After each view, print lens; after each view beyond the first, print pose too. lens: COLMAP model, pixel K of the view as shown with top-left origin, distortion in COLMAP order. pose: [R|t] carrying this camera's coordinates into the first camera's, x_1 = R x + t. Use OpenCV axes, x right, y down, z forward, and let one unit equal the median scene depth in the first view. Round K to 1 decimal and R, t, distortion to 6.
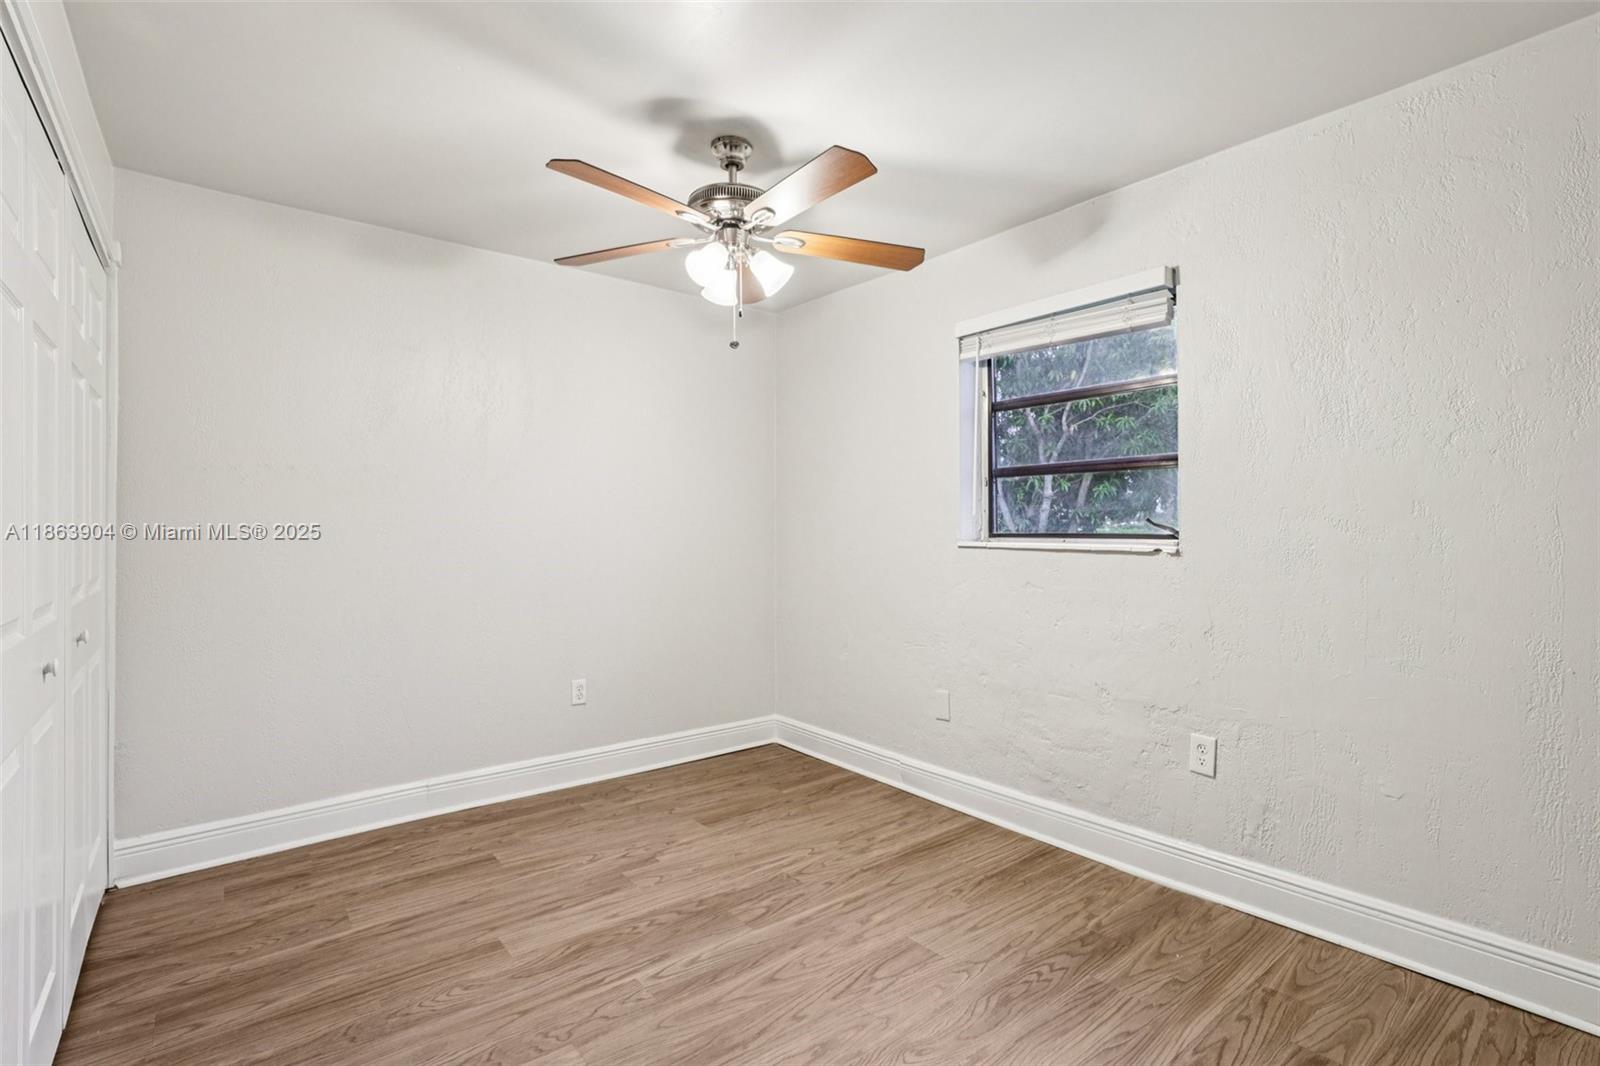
lens RADIAL K [[761.2, 0, 807.4], [0, 761.2, 520.3], [0, 0, 1]] dist [-0.026538, 0.005318]
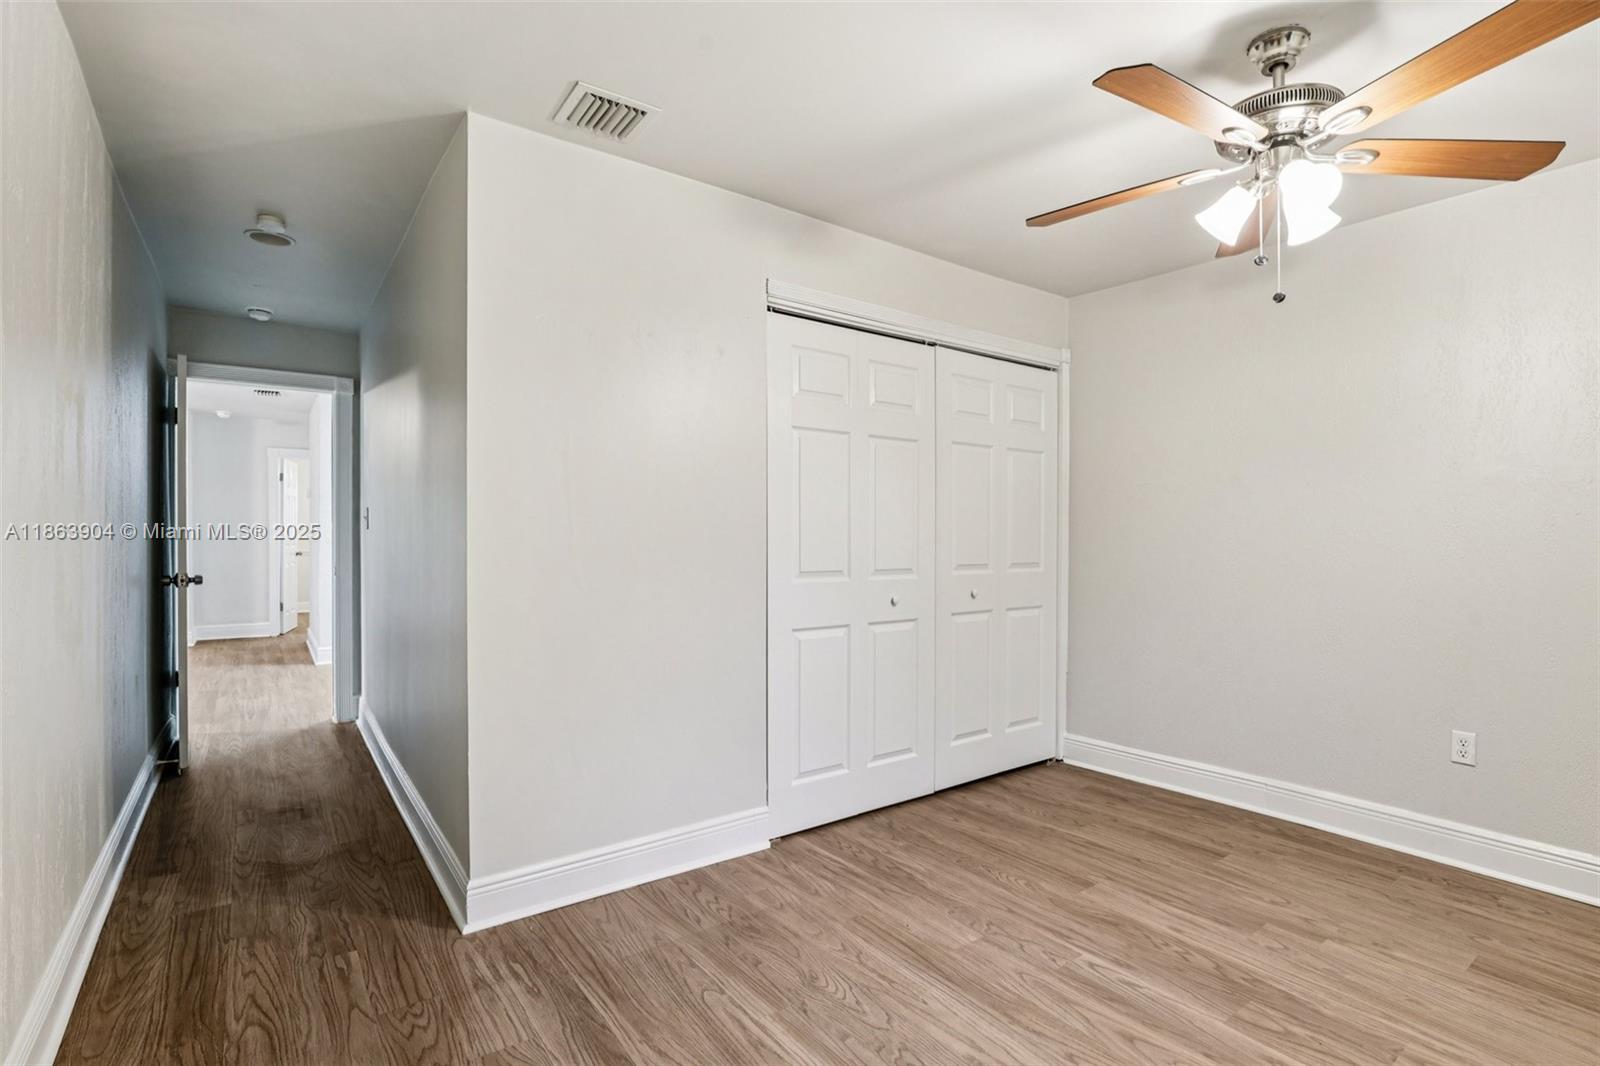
lens RADIAL K [[761.2, 0, 813.7], [0, 761.2, 544.2], [0, 0, 1]] dist [-0.026538, 0.005318]
pose [[-0.025431, 0.017773, -0.999519, 0.693327], [0.002687, 0.999840, 0.017711, 0.008824], [0.999673, -0.002236, -0.025475, 0.541604]]
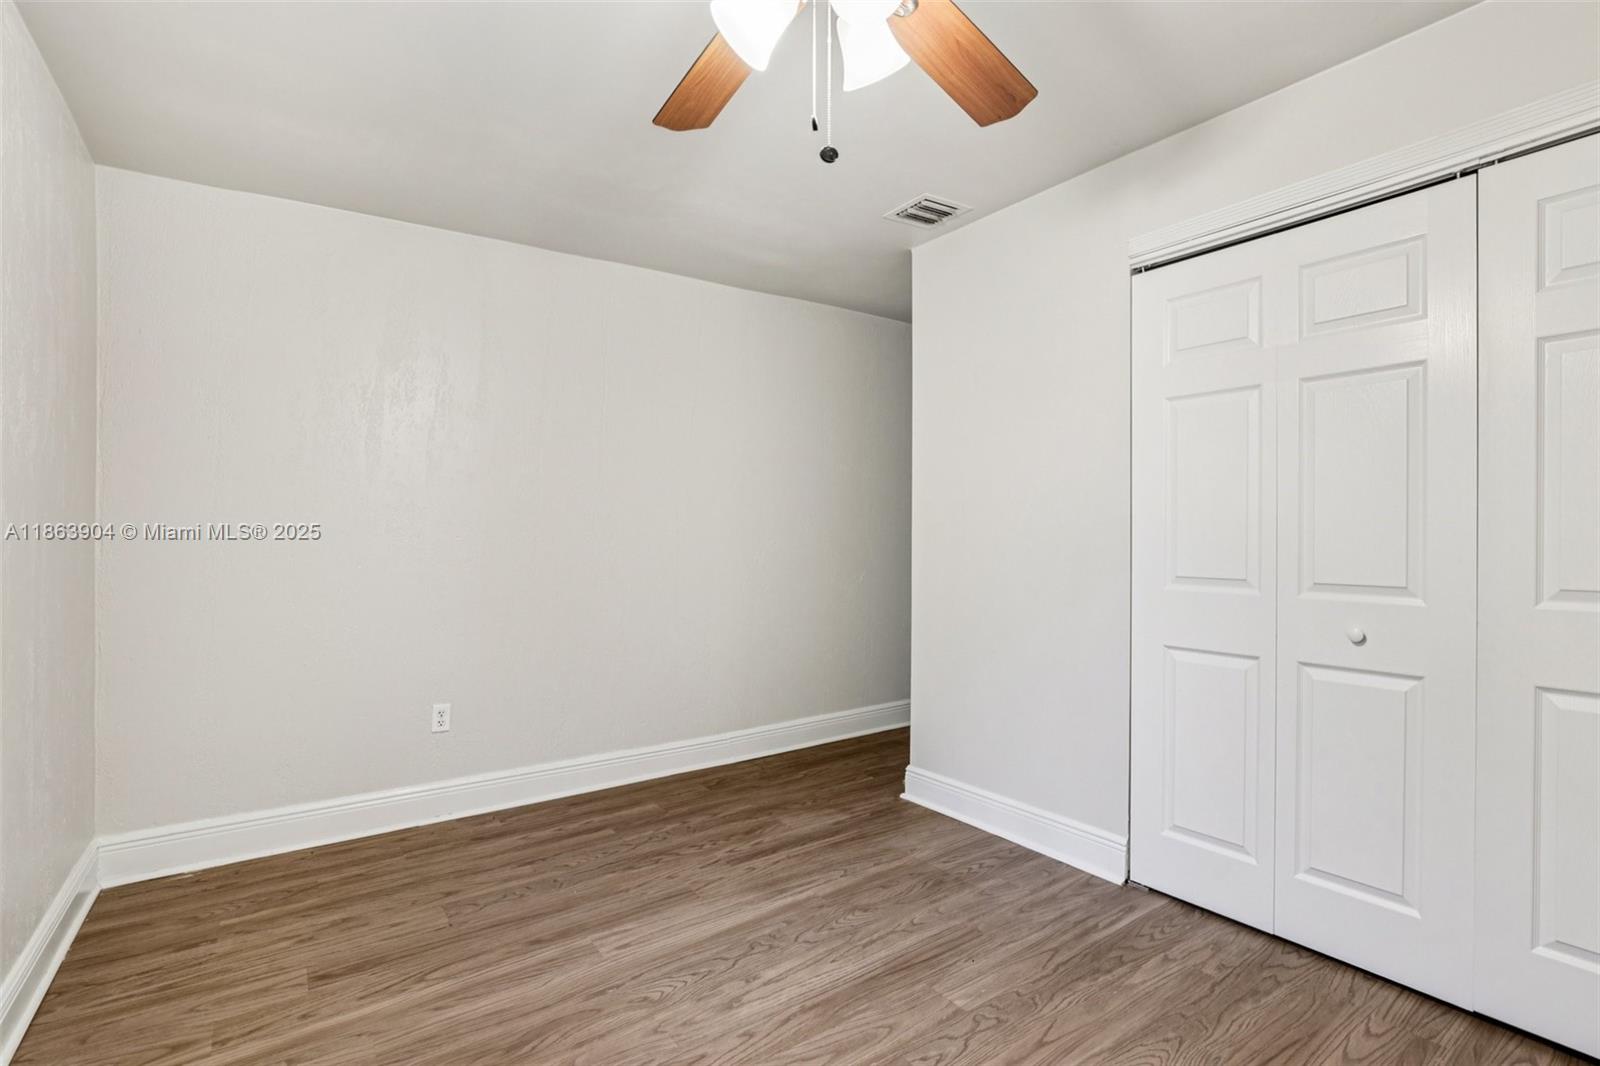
lens RADIAL K [[761.2, 0, 844.3], [0, 761.2, 563.2], [0, 0, 1]] dist [-0.026538, 0.005318]
pose [[-0.999859, 0.005956, 0.015706, -0.117496], [0.006353, 0.999659, 0.025343, 0.028726], [-0.015549, 0.025439, -0.999555, 1.482662]]
